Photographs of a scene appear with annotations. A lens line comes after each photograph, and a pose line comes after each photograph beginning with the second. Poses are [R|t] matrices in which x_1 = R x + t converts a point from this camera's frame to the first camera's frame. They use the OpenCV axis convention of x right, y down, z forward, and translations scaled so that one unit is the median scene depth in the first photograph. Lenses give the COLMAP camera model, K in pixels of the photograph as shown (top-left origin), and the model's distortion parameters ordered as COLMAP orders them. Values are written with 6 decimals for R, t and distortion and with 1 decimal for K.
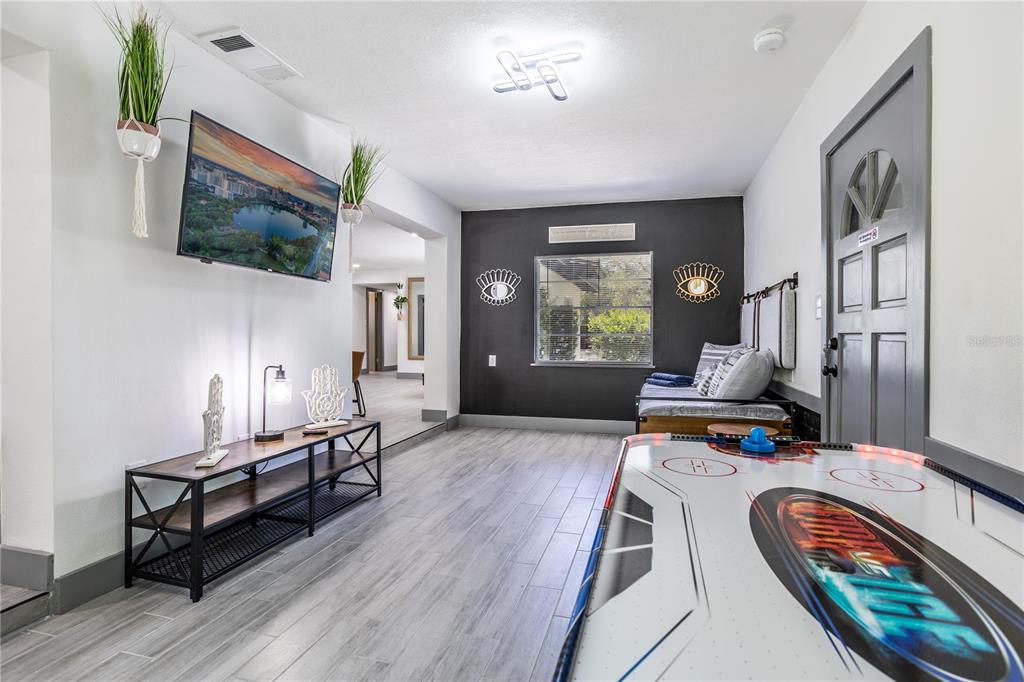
lens RADIAL K [[493.7, 0, 512.4], [0, 493.7, 336.7], [0, 0, 1]] dist [-0.000248, 0.000175]
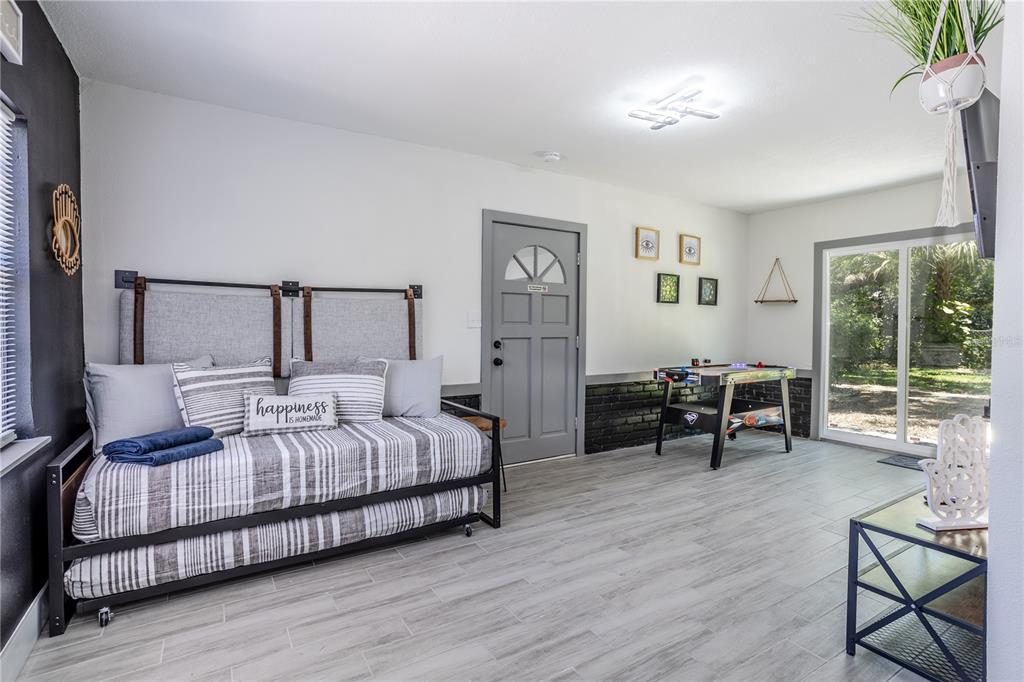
lens RADIAL K [[493.7, 0, 516.0], [0, 493.7, 337.1], [0, 0, 1]] dist [-0.000248, 0.000175]
pose [[-0.746310, -0.023220, 0.665193, -0.407970], [-0.002723, 0.999489, 0.031834, -0.051734], [-0.665593, 0.021946, -0.745992, 1.926267]]
